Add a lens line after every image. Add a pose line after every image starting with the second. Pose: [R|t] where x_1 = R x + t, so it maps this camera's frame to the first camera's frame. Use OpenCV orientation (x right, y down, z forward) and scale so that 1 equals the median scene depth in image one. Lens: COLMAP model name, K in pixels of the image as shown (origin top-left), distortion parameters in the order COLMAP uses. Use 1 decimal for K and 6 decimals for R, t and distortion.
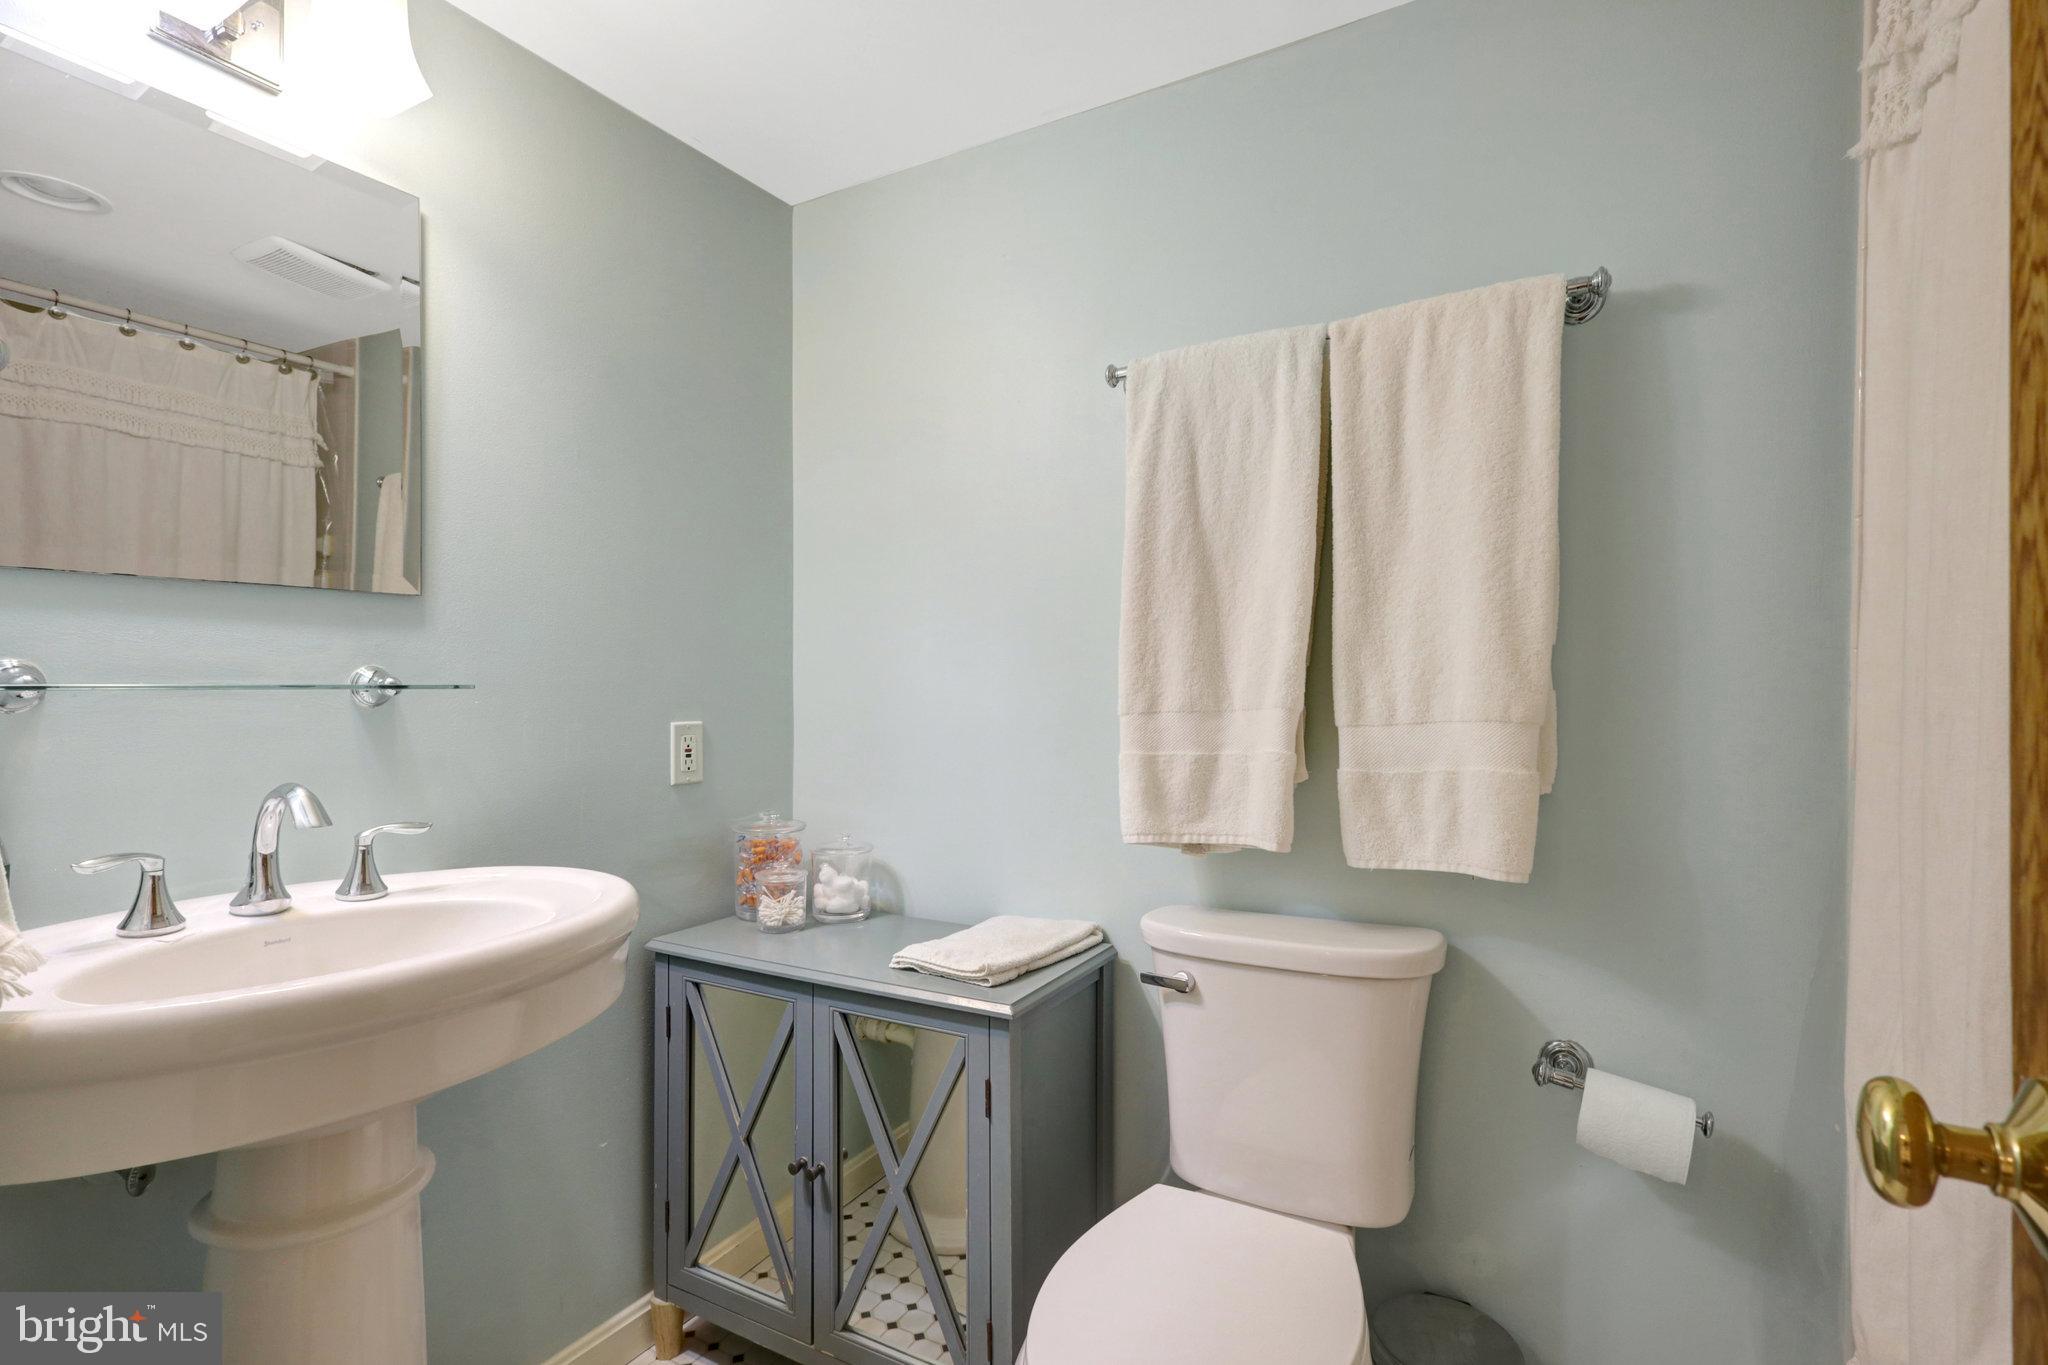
lens RADIAL K [[948.8, 0, 1021.8], [0, 948.8, 688.8], [0, 0, 1]] dist [-0.008337, 0.002228]
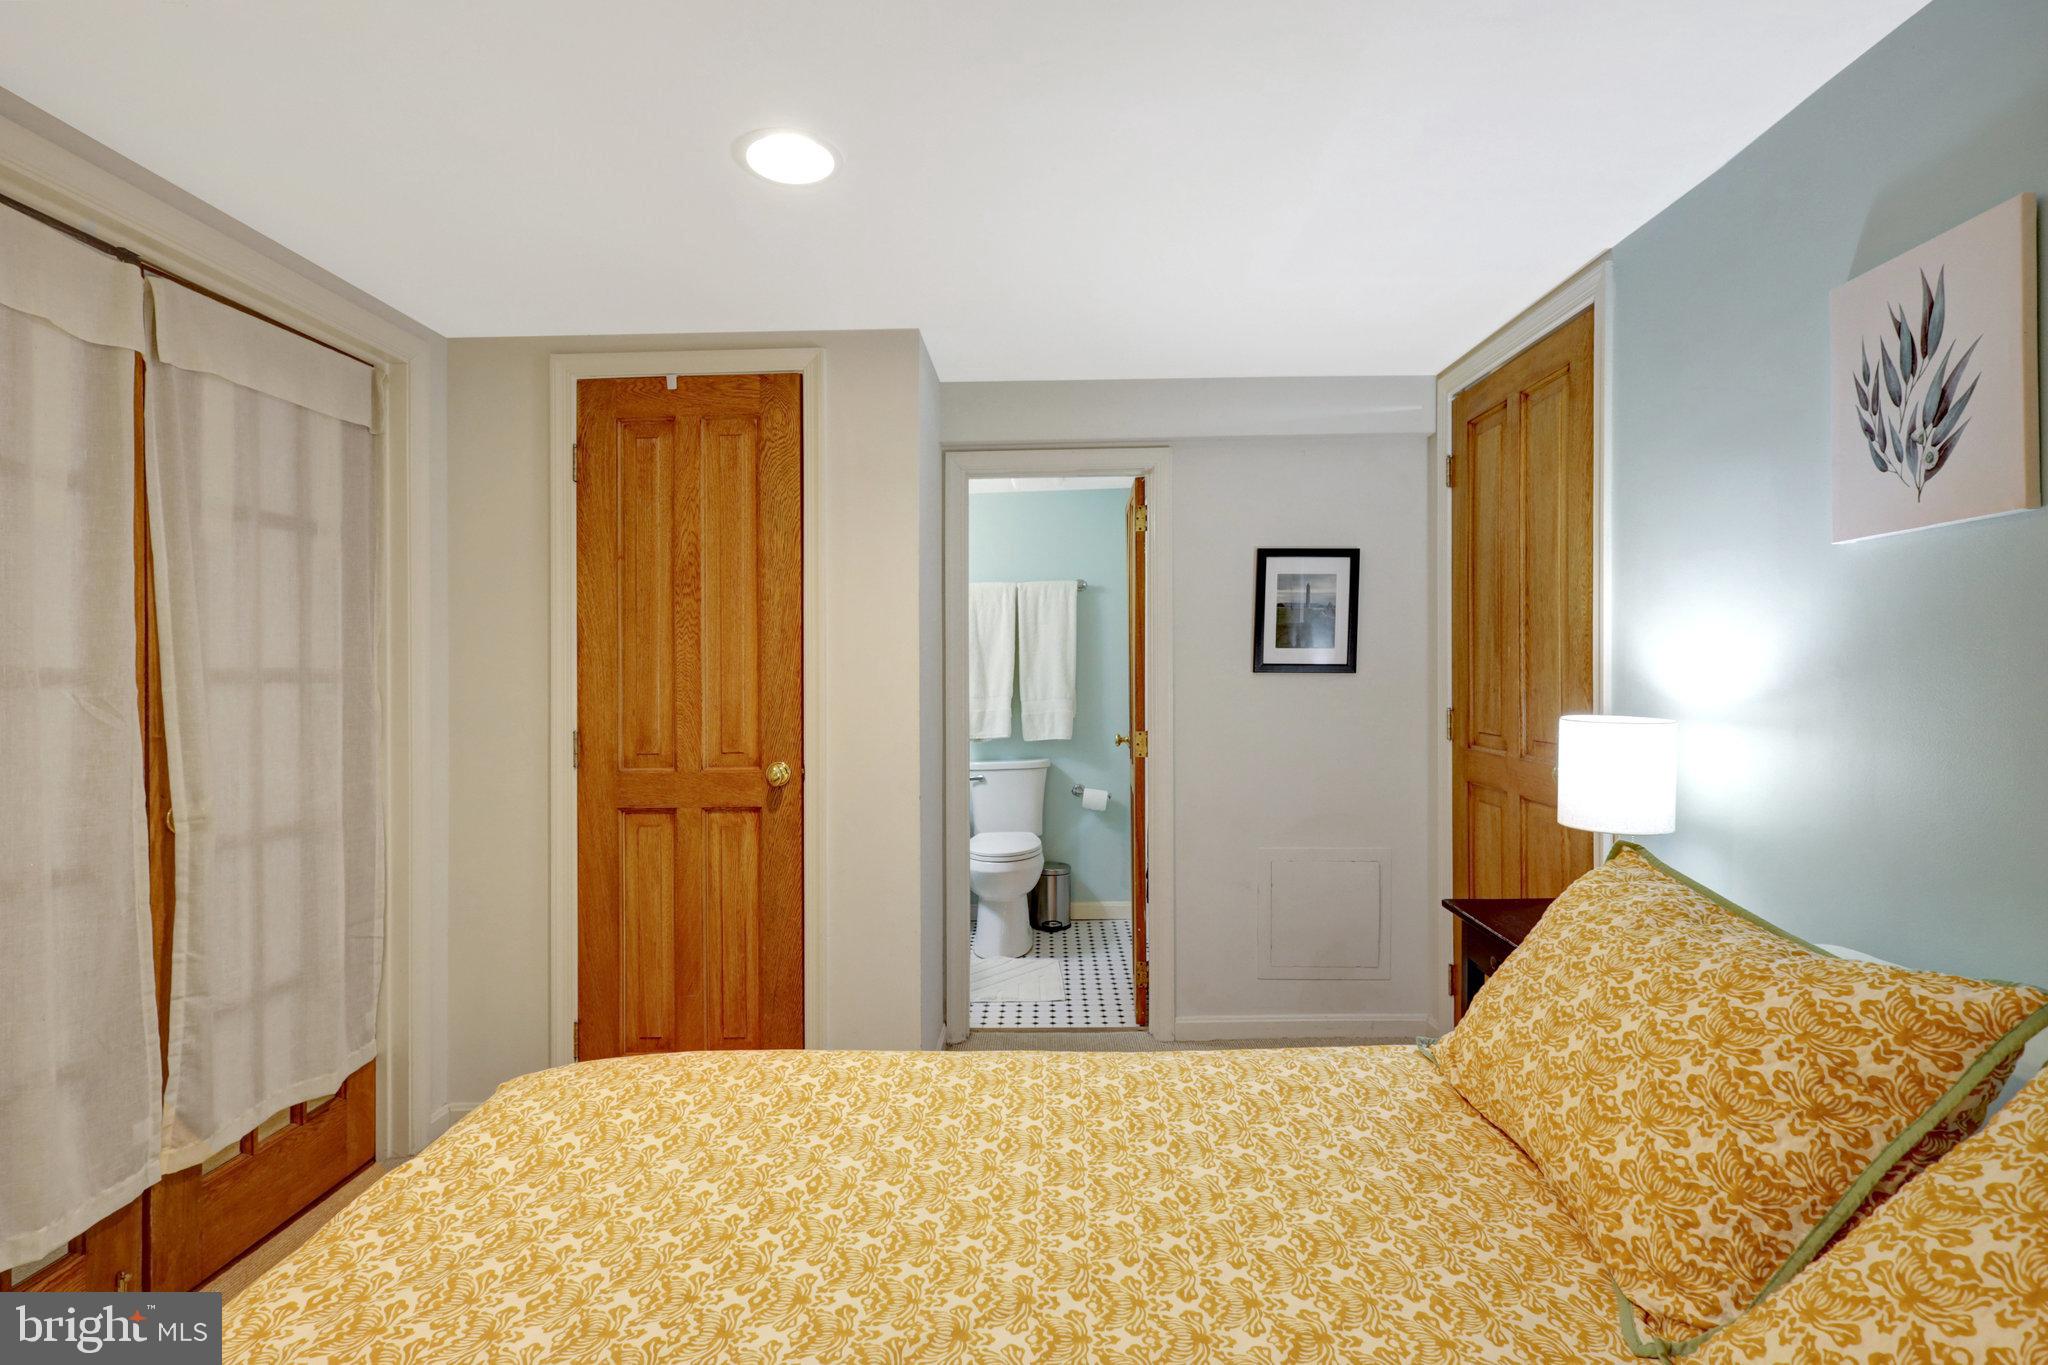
lens RADIAL K [[948.8, 0, 1023.4], [0, 948.8, 682.5], [0, 0, 1]] dist [-0.008337, 0.002228]
pose [[0.872601, -0.007027, 0.488383, -1.417165], [0.007400, 0.999972, 0.001165, -0.034141], [-0.488378, 0.002598, 0.872628, -2.127211]]
